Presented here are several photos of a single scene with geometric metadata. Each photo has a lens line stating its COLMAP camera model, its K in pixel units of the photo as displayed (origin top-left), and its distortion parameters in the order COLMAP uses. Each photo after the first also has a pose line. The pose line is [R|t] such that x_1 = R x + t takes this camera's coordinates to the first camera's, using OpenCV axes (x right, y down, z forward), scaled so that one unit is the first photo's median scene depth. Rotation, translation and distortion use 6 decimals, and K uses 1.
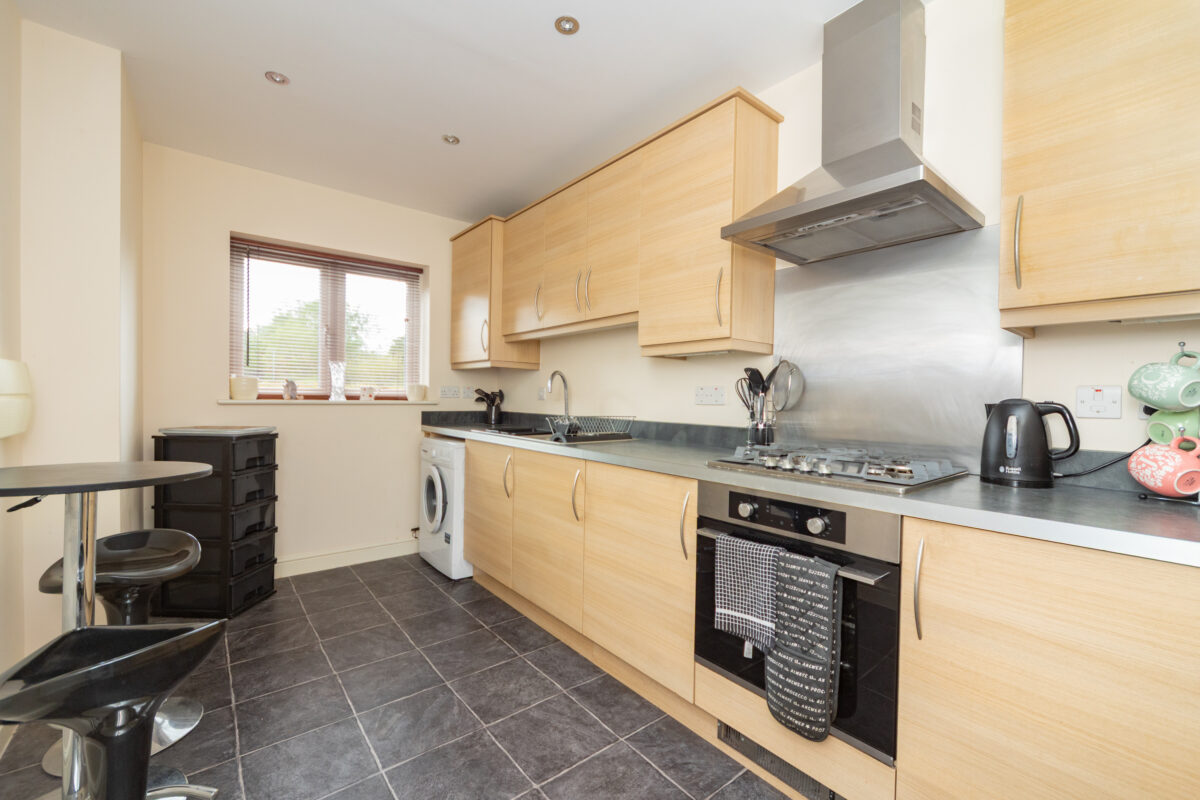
lens RADIAL K [[491.4, 0, 599.6], [0, 491.4, 399.8], [0, 0, 1]] dist [0.000291, -0.000267]
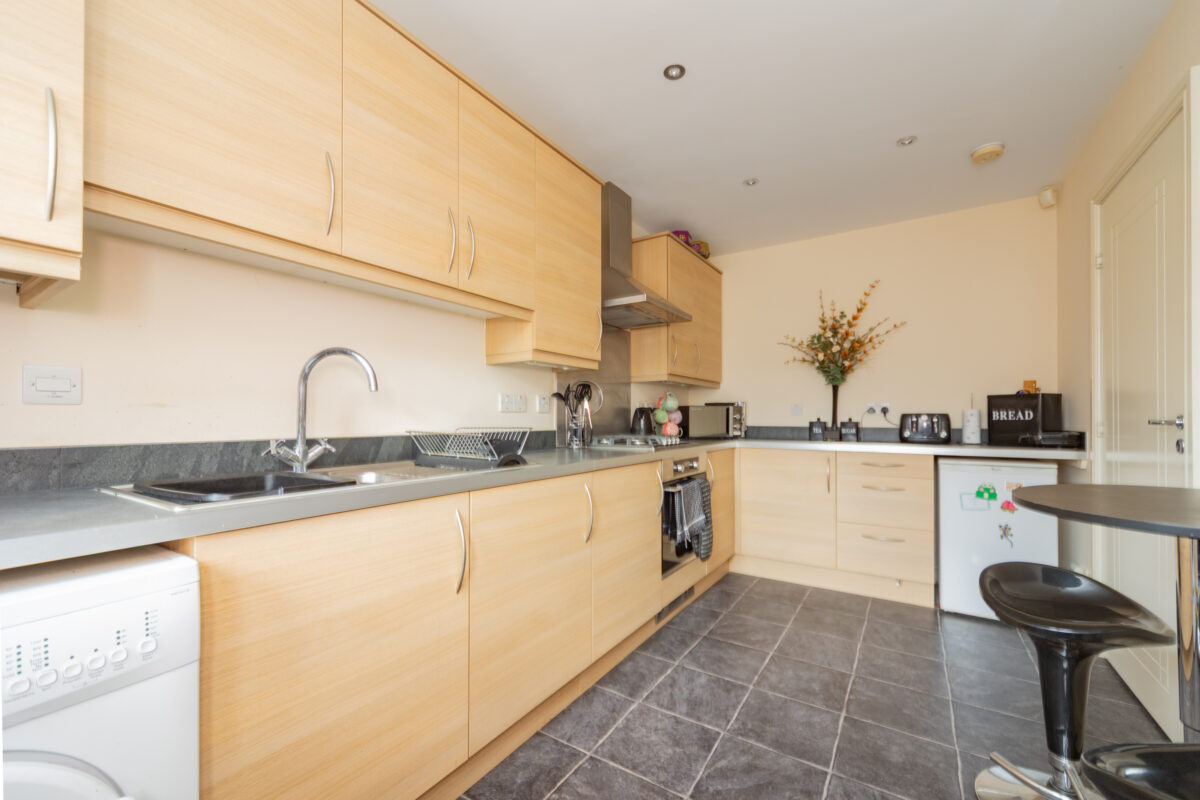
lens RADIAL K [[491.4, 0, 598.4], [0, 491.4, 408.8], [0, 0, 1]] dist [0.000291, -0.000267]
pose [[-0.313263, -0.003978, 0.949658, -1.125325], [-0.000332, 0.999992, 0.004080, 0.002052], [-0.949666, 0.000963, -0.313262, 1.590893]]
